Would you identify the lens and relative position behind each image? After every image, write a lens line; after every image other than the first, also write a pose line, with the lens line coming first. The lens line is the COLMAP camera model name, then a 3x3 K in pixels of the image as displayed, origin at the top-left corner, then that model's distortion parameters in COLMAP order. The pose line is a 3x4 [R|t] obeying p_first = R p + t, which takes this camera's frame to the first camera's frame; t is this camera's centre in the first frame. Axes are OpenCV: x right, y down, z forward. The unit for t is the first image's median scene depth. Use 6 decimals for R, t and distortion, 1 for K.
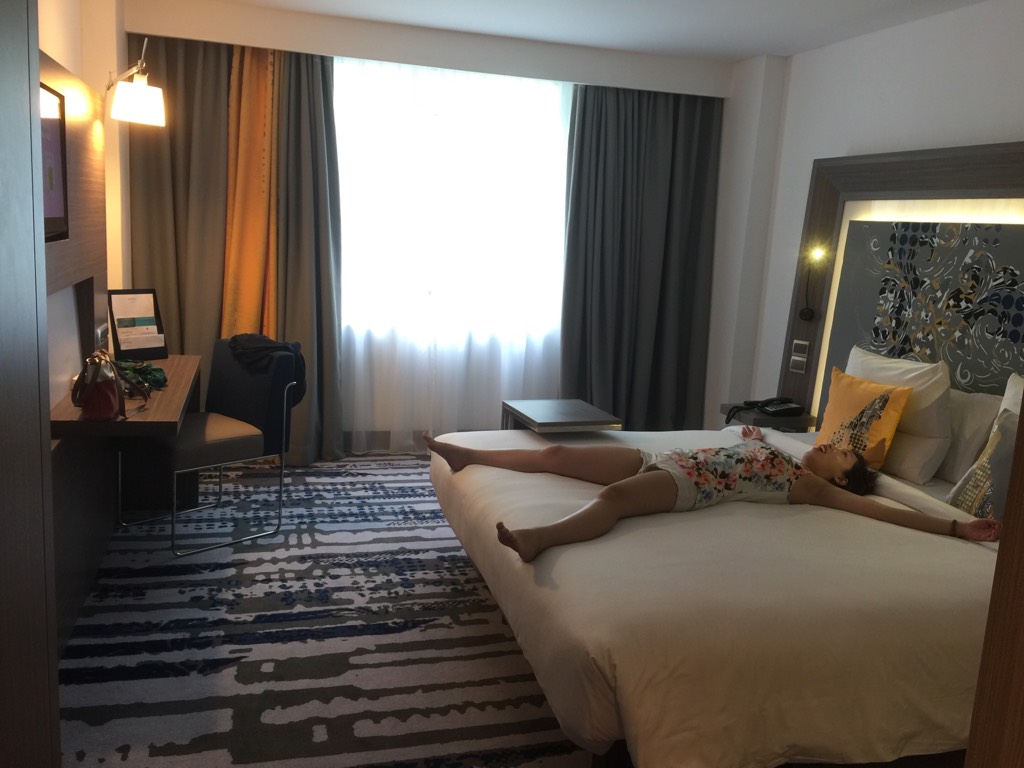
lens RADIAL K [[878.3, 0, 506.9], [0, 878.3, 386.7], [0, 0, 1]] dist [0.075327, -0.093310]
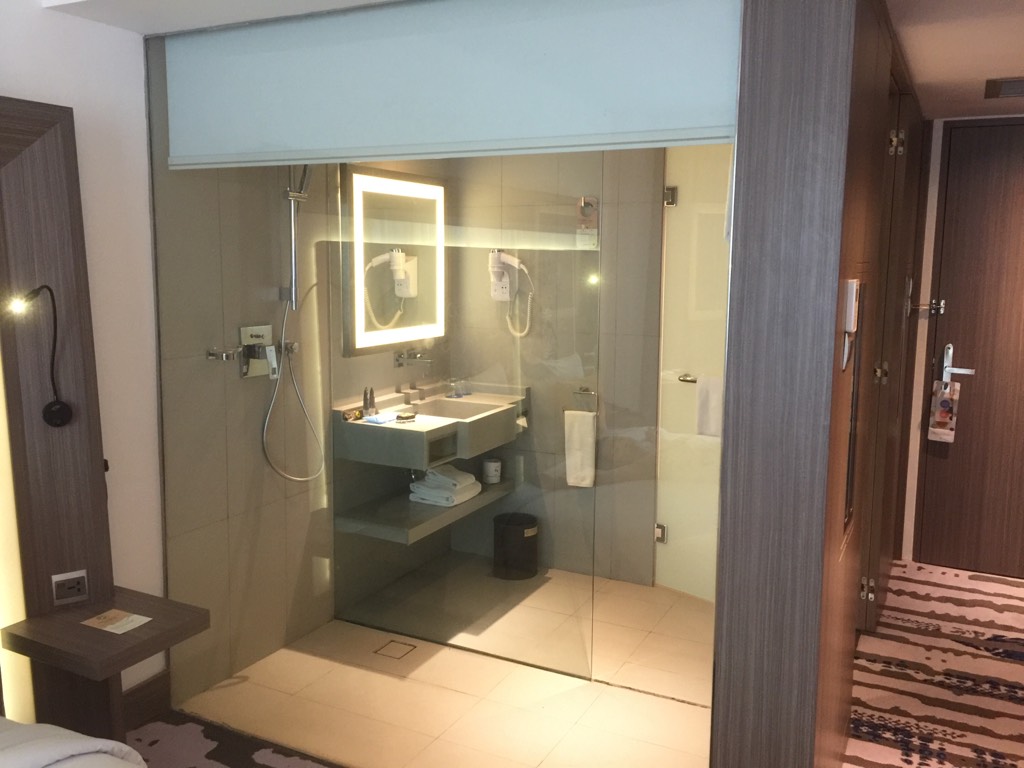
lens RADIAL K [[878.3, 0, 508.7], [0, 878.3, 378.2], [0, 0, 1]] dist [0.075327, -0.093310]
pose [[-0.726637, -0.151003, 0.670222, -0.296215], [0.087428, 0.947291, 0.308215, -0.335695], [-0.681436, 0.282557, -0.675134, 1.615665]]
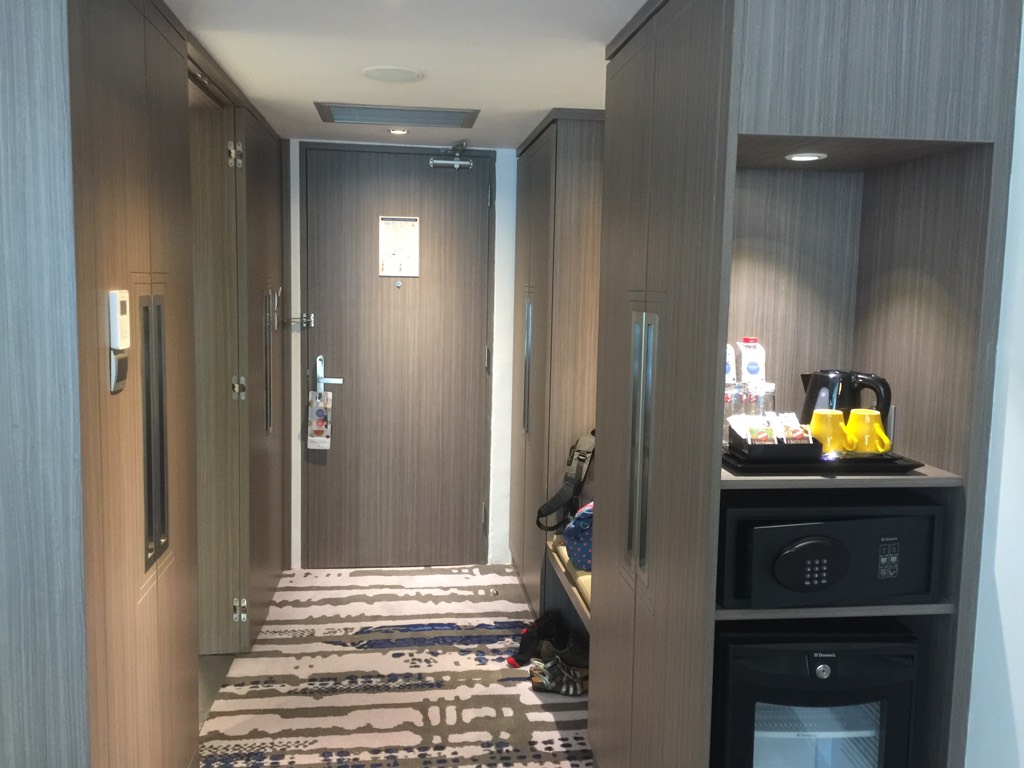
lens RADIAL K [[878.3, 0, 513.7], [0, 878.3, 382.2], [0, 0, 1]] dist [0.075327, -0.093310]
pose [[-0.985913, -0.090790, 0.140475, -0.356315], [-0.043307, 0.949781, 0.309905, -0.321643], [-0.161557, 0.299456, -0.940333, 1.536782]]
